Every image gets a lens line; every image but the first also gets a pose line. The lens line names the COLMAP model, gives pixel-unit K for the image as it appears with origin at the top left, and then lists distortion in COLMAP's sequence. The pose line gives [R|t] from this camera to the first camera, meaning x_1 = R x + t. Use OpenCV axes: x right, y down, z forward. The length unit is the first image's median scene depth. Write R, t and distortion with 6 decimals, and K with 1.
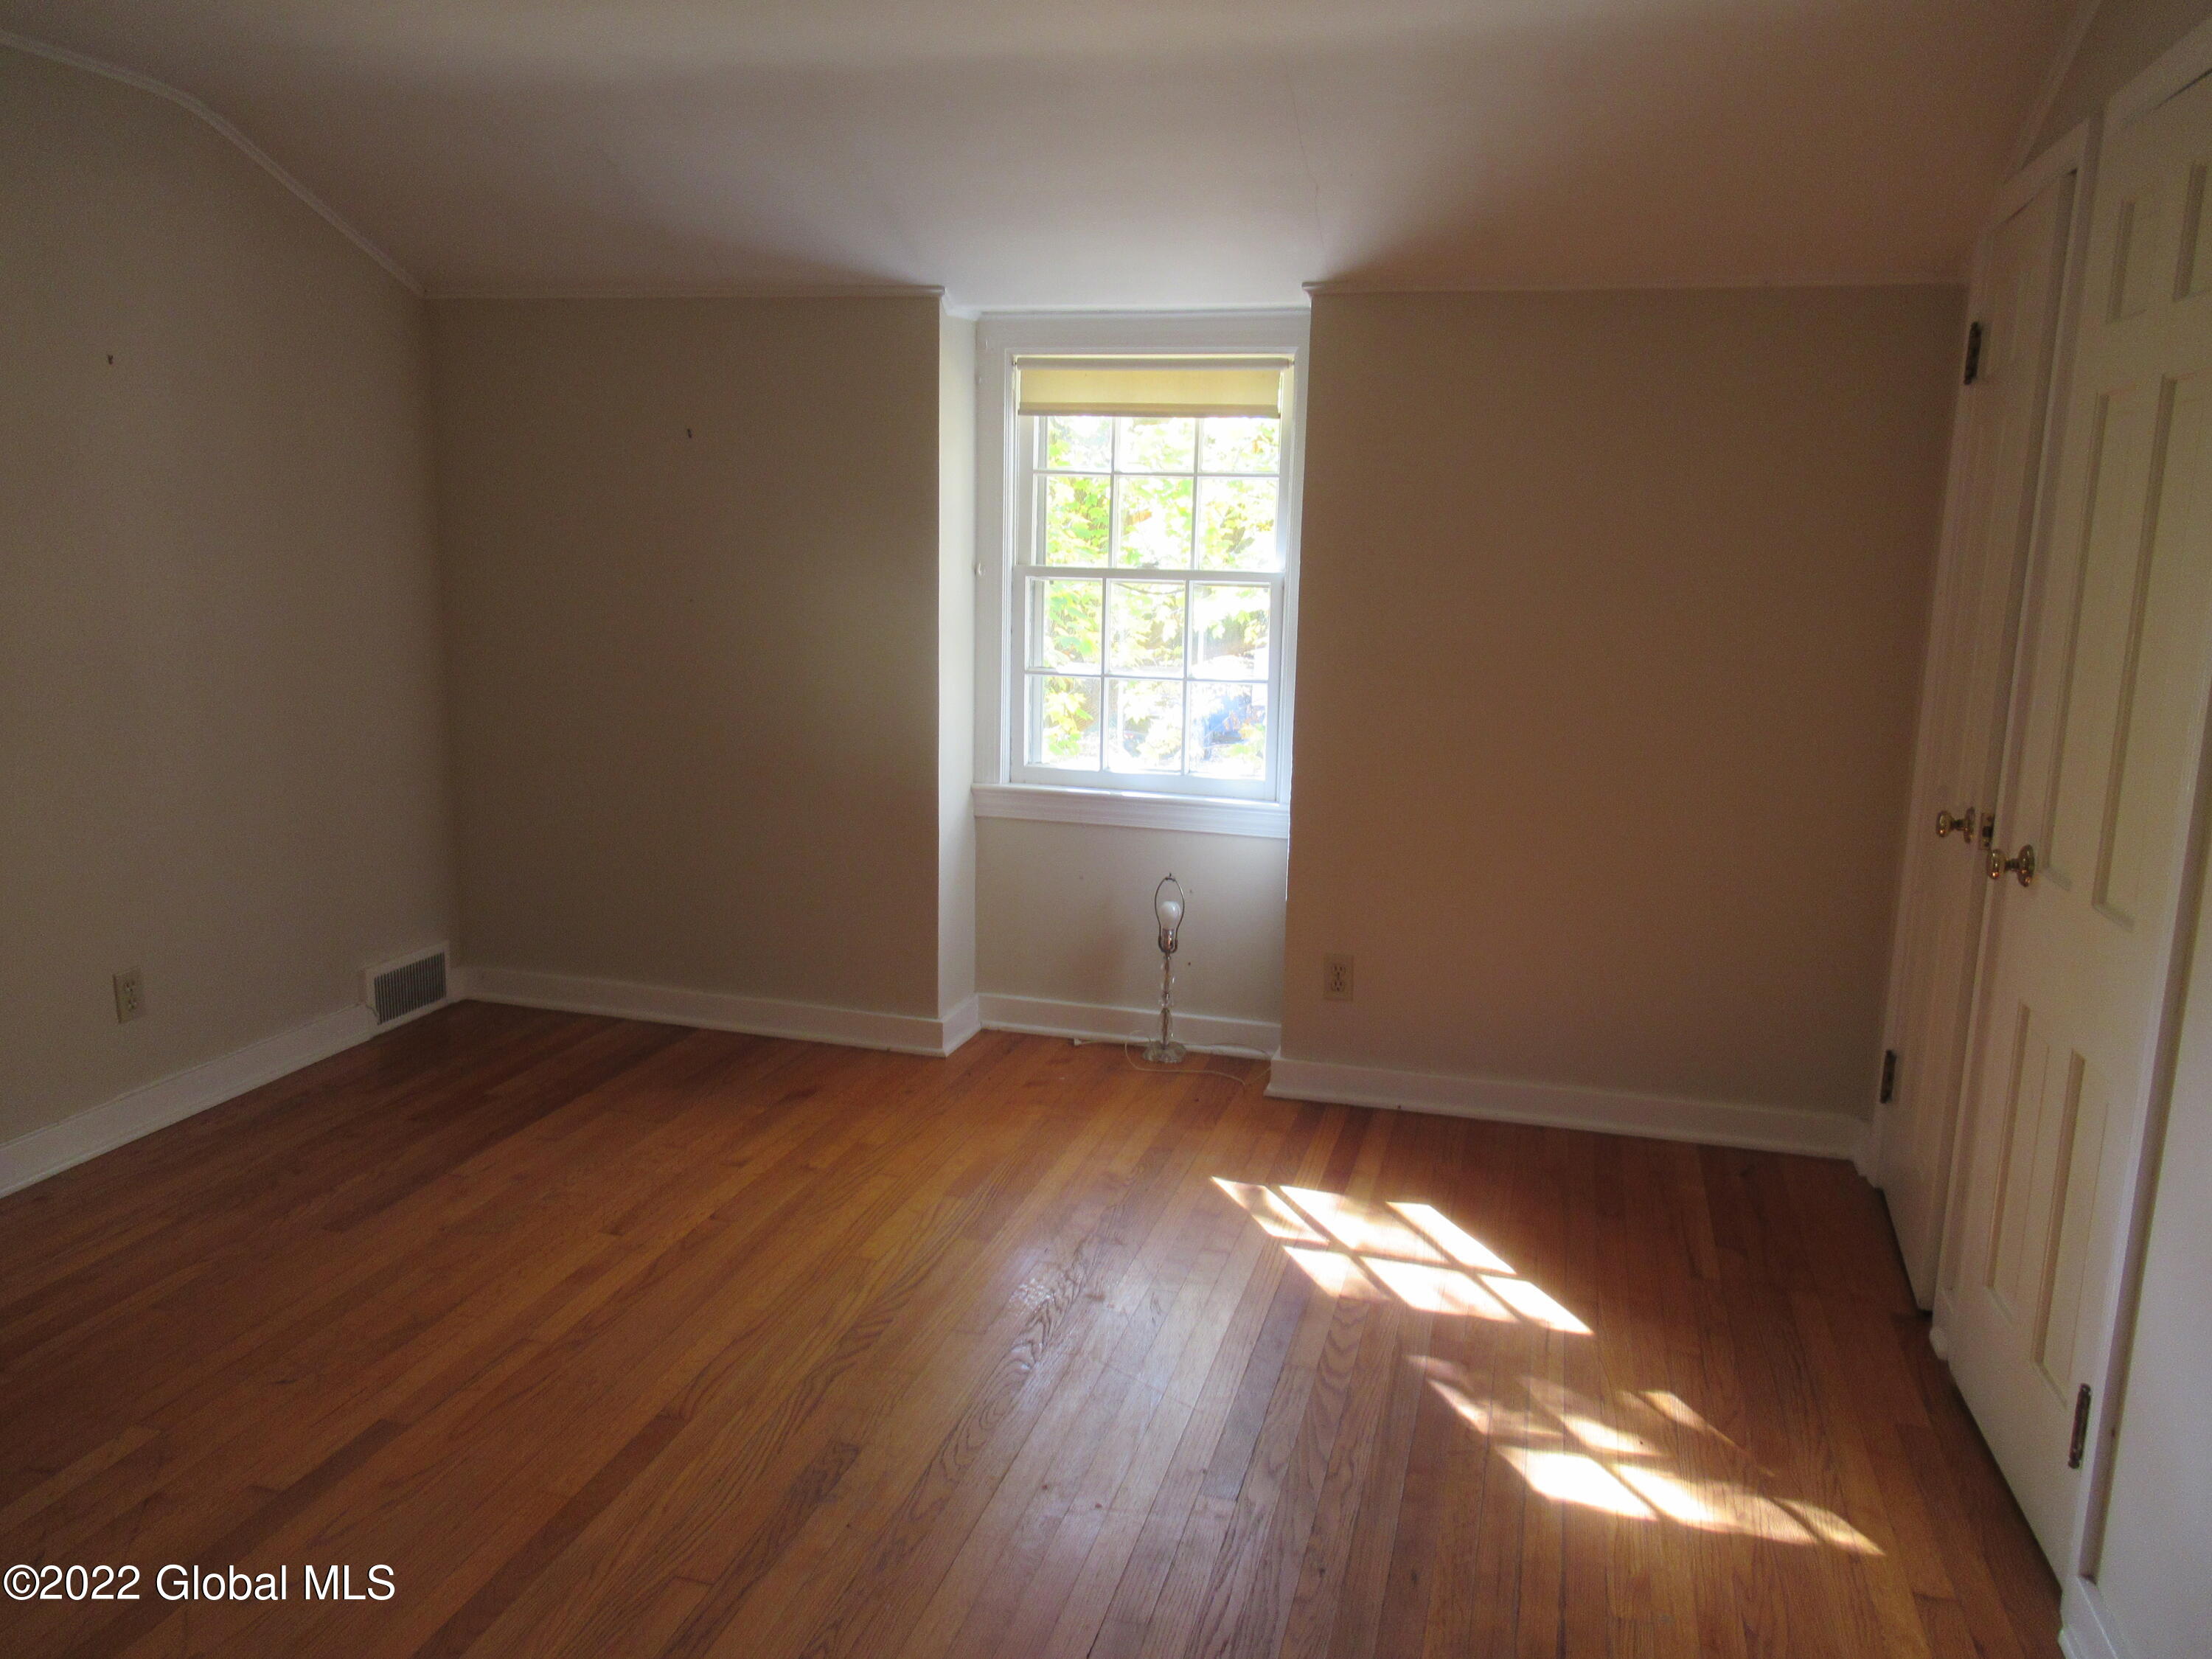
lens RADIAL K [[1656.0, 0, 1106.0], [0, 1656.0, 829.5], [0, 0, 1]] dist [-0.002377, -0.001822]
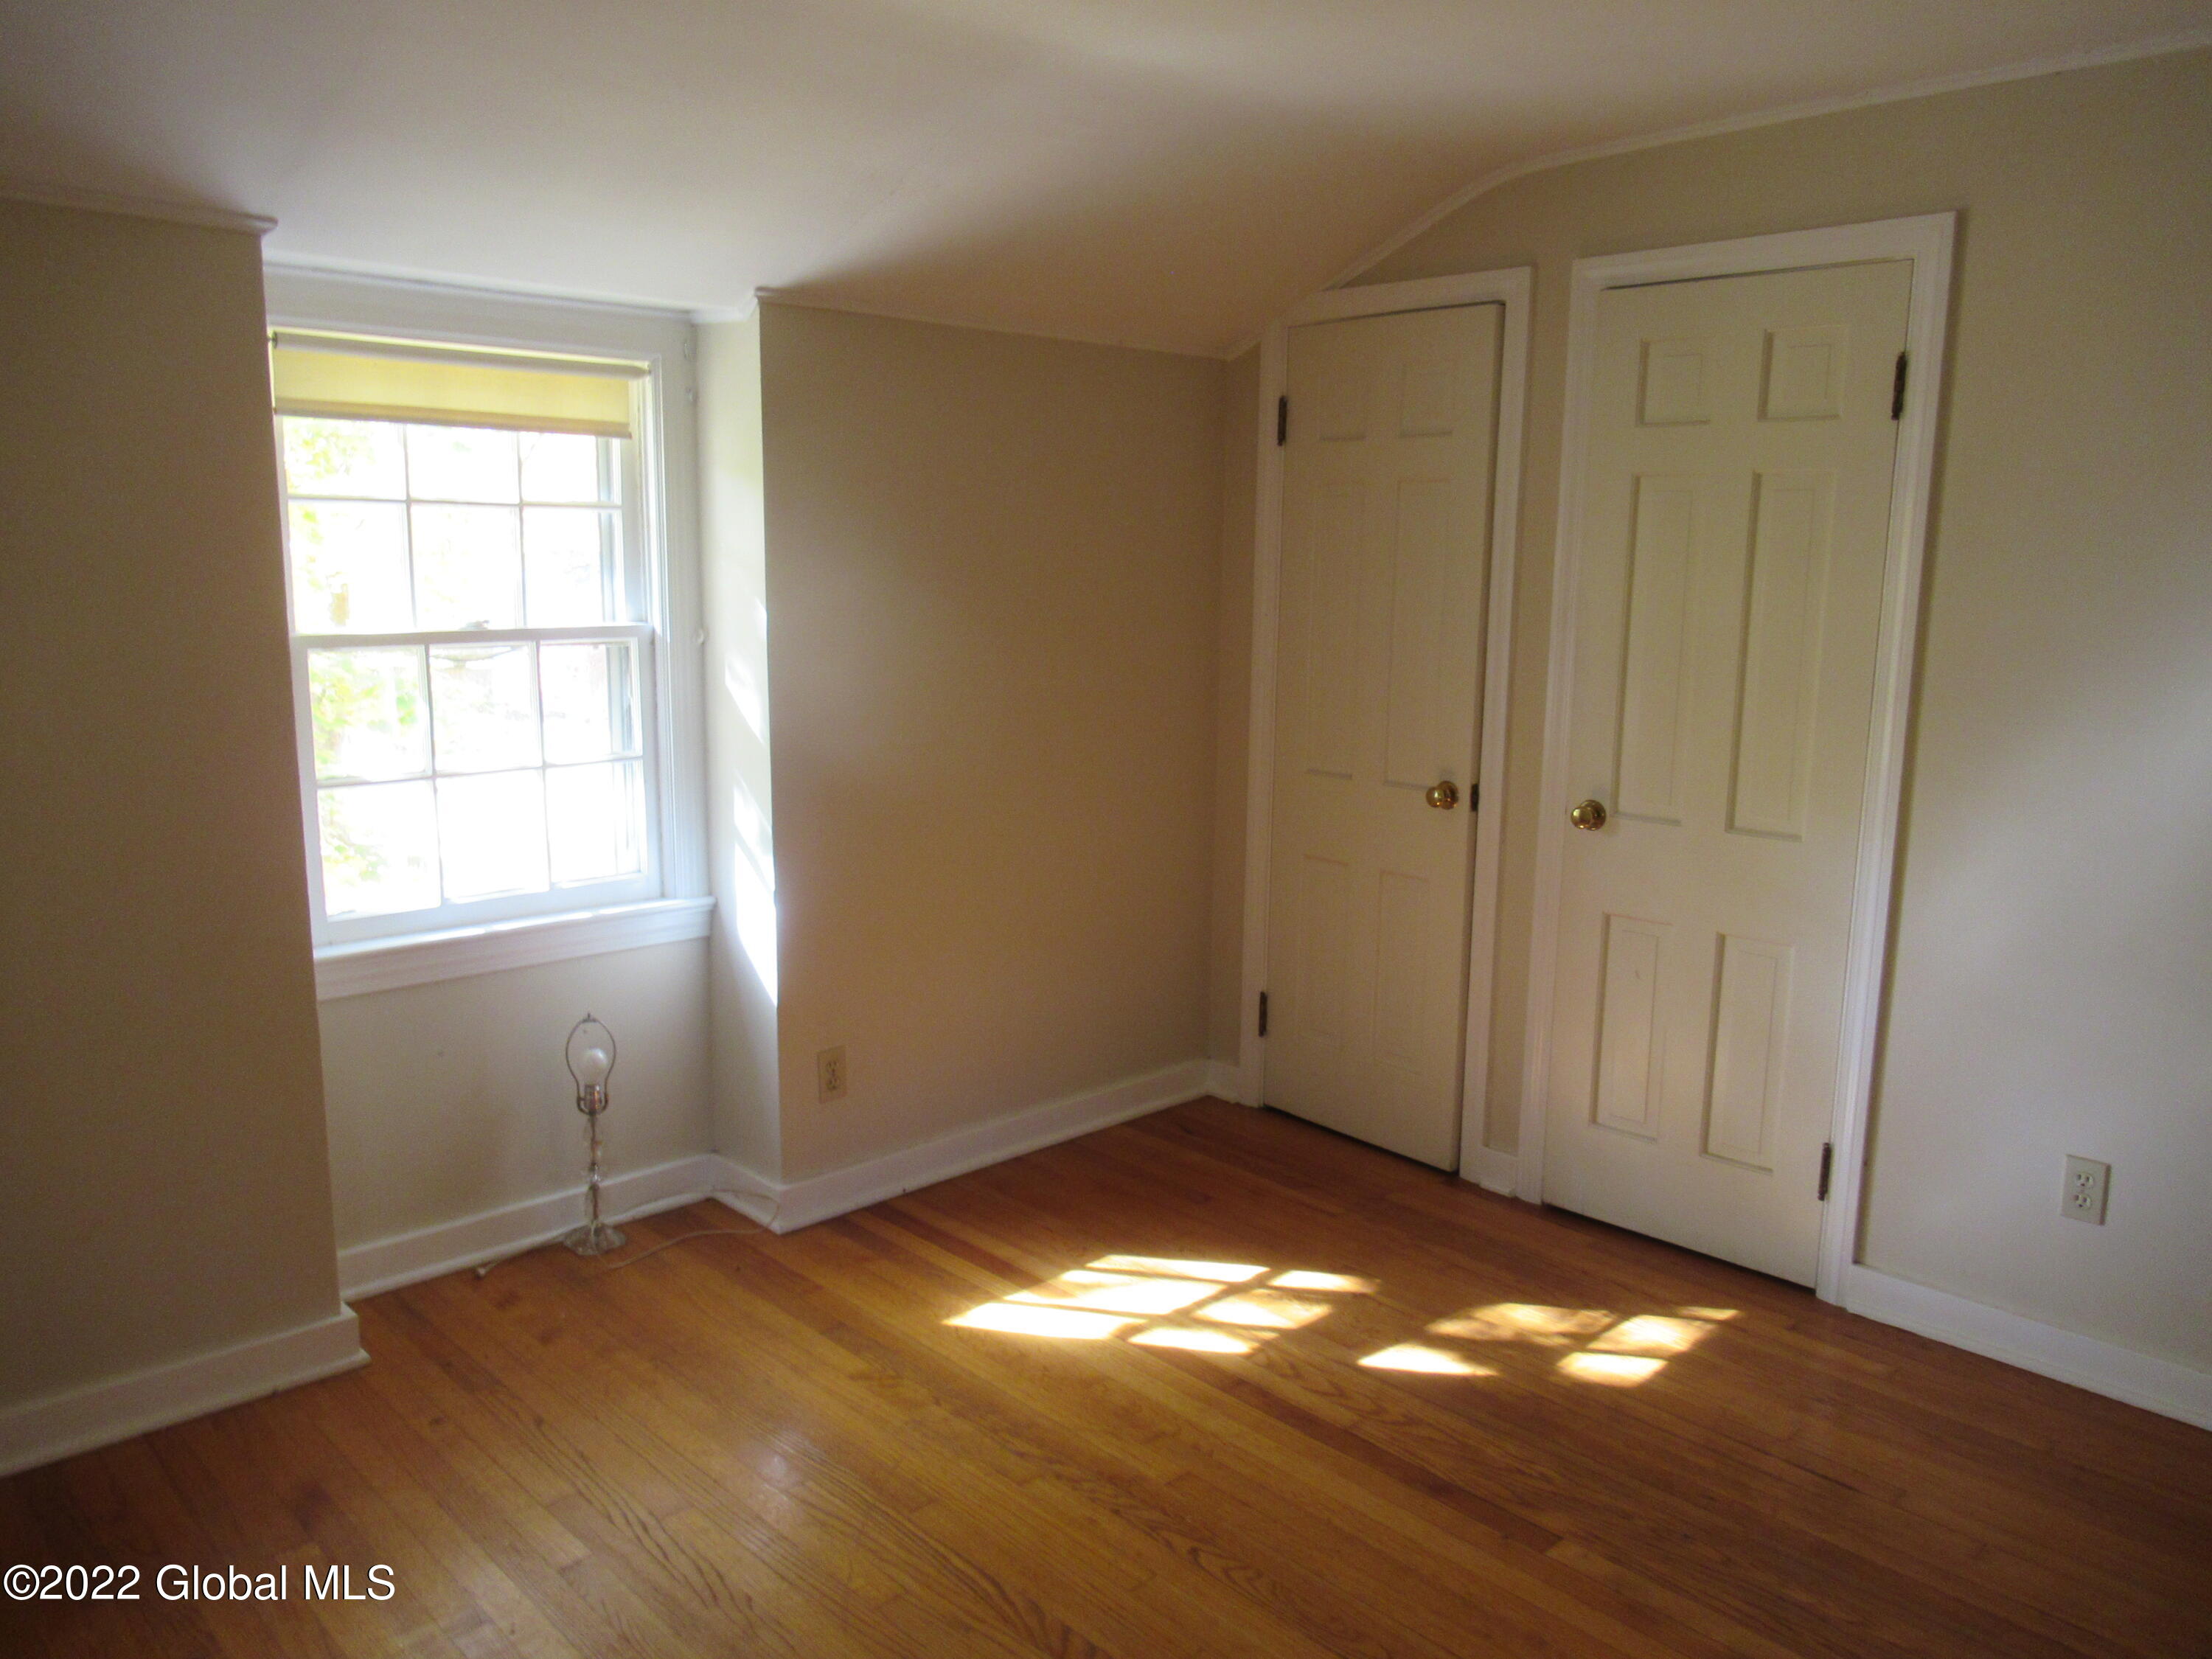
lens RADIAL K [[1658.2, 0, 1096.7], [0, 1658.2, 840.0], [0, 0, 1]] dist [0.002357, -0.000484]
pose [[0.506103, -0.165975, 0.846352, -0.512288], [0.155942, 0.982745, 0.099472, -0.099383], [-0.848258, 0.081639, 0.523252, 0.392795]]
